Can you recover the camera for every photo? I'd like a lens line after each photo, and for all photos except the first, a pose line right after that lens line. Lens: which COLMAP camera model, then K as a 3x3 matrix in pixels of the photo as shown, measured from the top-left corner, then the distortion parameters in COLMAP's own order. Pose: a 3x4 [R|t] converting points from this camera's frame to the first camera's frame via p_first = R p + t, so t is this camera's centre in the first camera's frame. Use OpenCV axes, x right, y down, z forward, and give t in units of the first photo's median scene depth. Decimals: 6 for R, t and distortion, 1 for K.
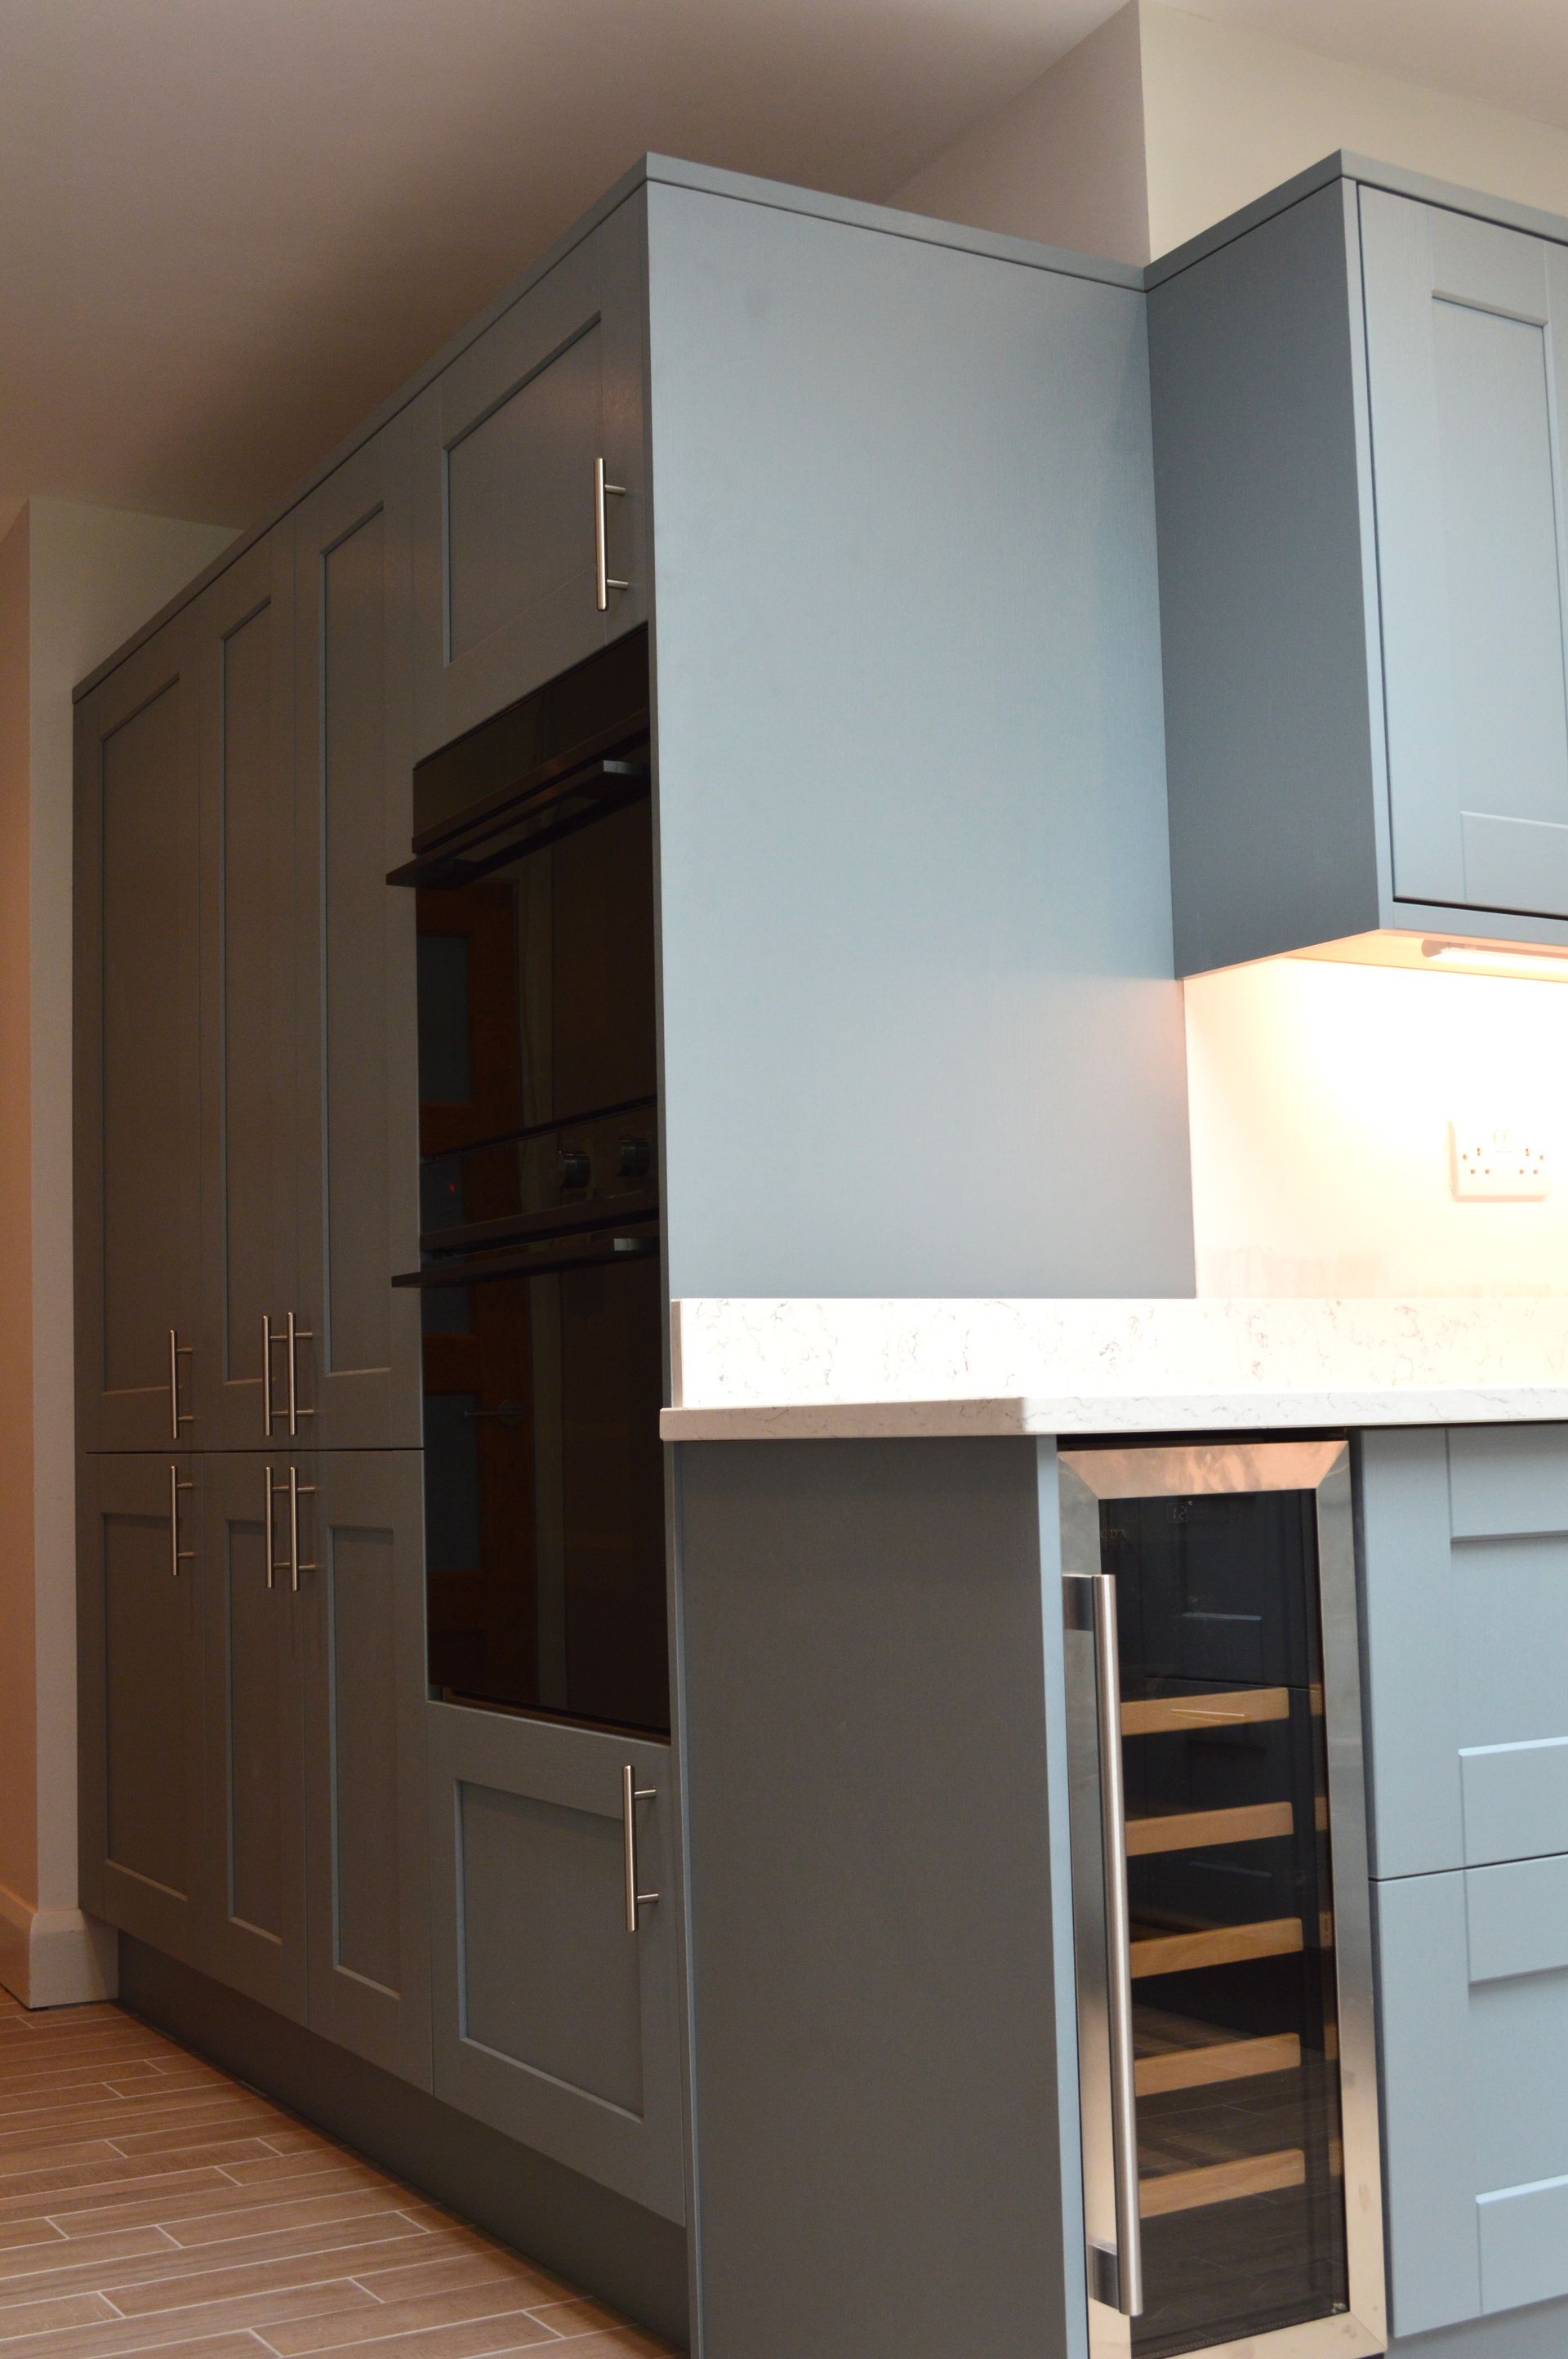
lens RADIAL K [[2672.0, 0, 767.2], [0, 2672.0, 1191.4], [0, 0, 1]] dist [-0.047263, 0.000000]
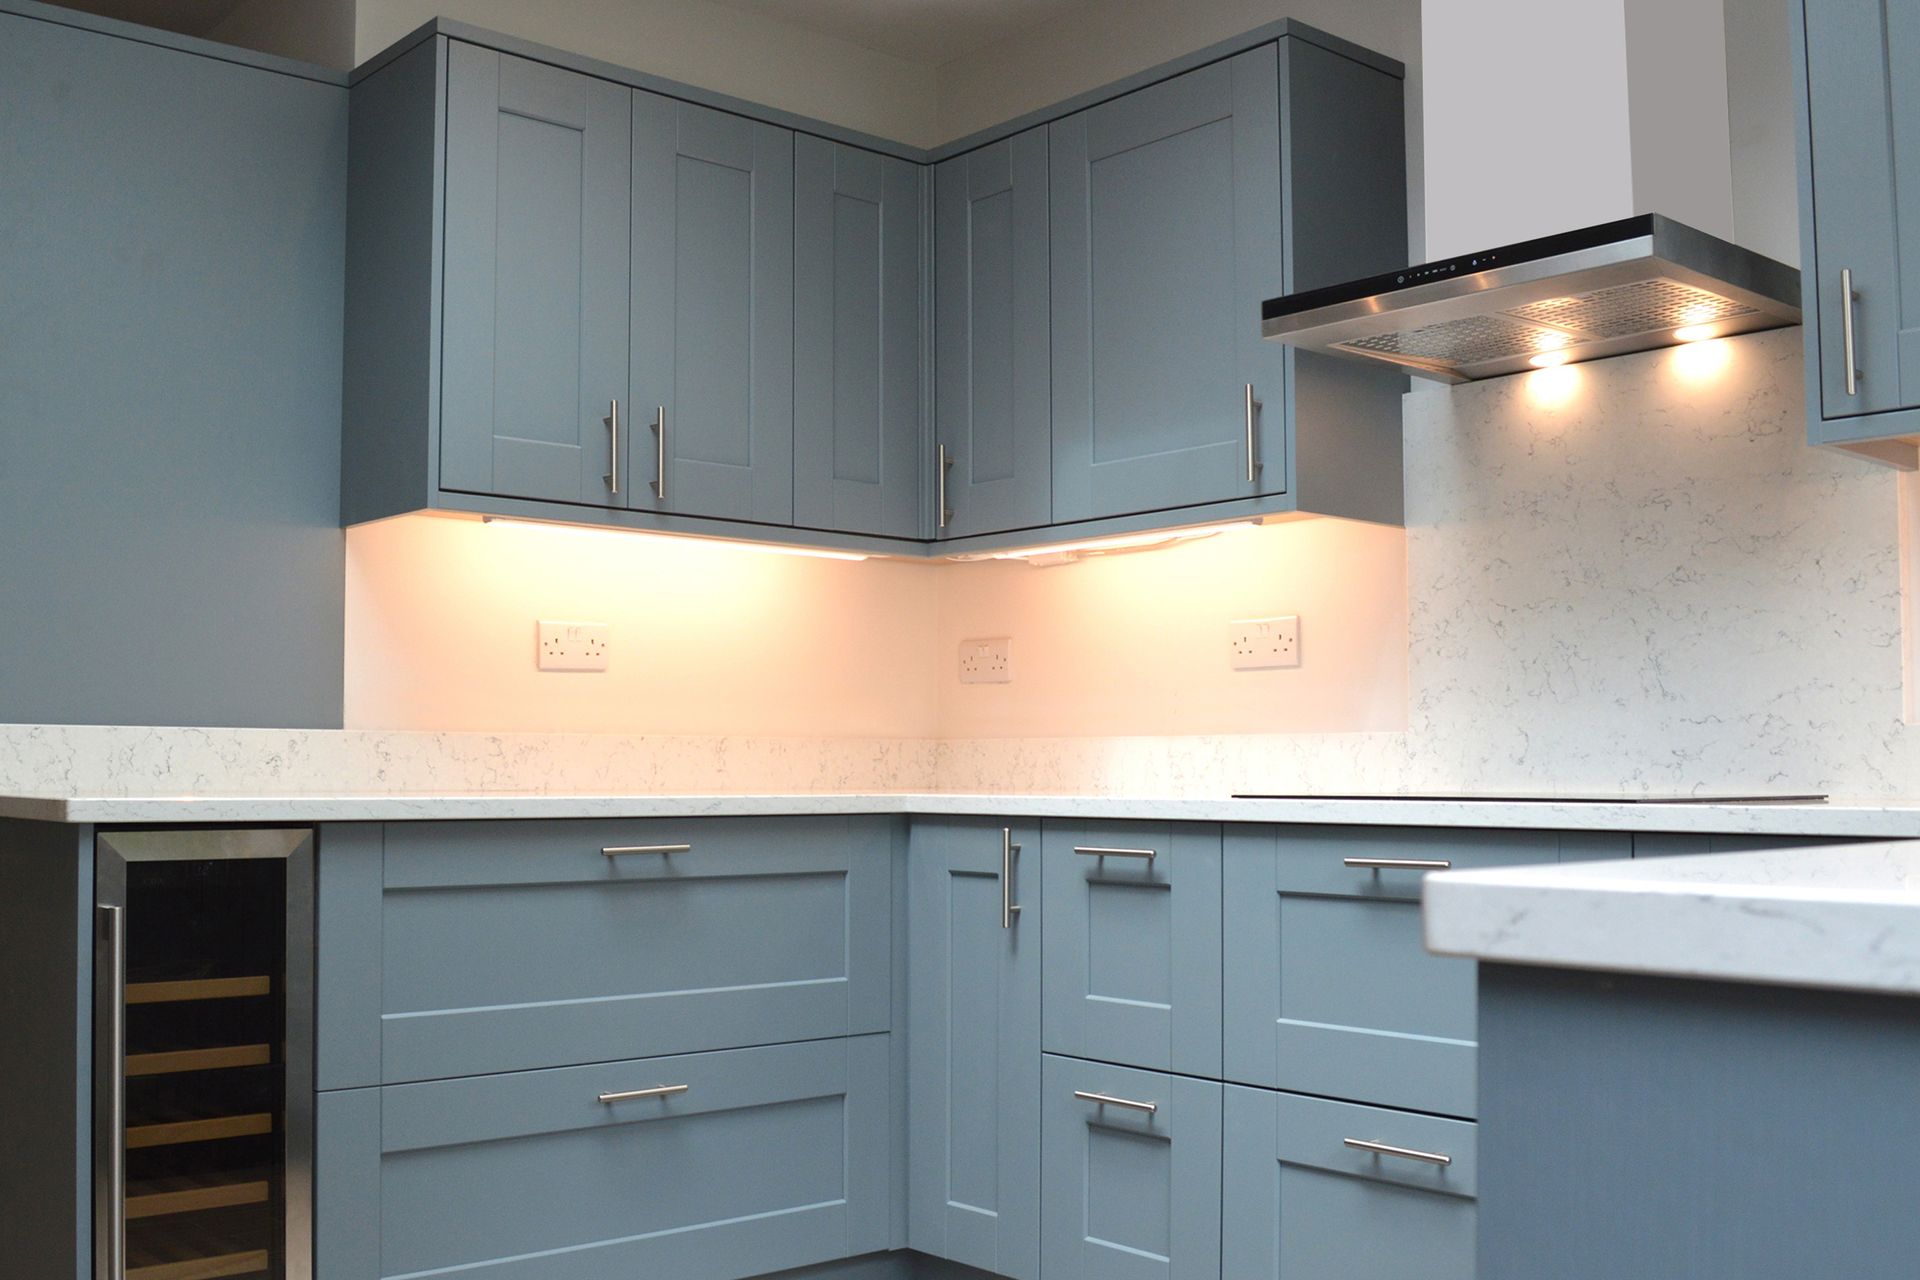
lens RADIAL K [[1893.5, 0, 783.7], [0, 1893.5, 680.3], [0, 0, 1]] dist [-0.075573, 0.000000]
pose [[0.988912, 0.036466, 0.143954, 0.275611], [-0.042154, 0.998438, 0.036657, -0.044340], [-0.142393, -0.042319, 0.988905, -0.160900]]
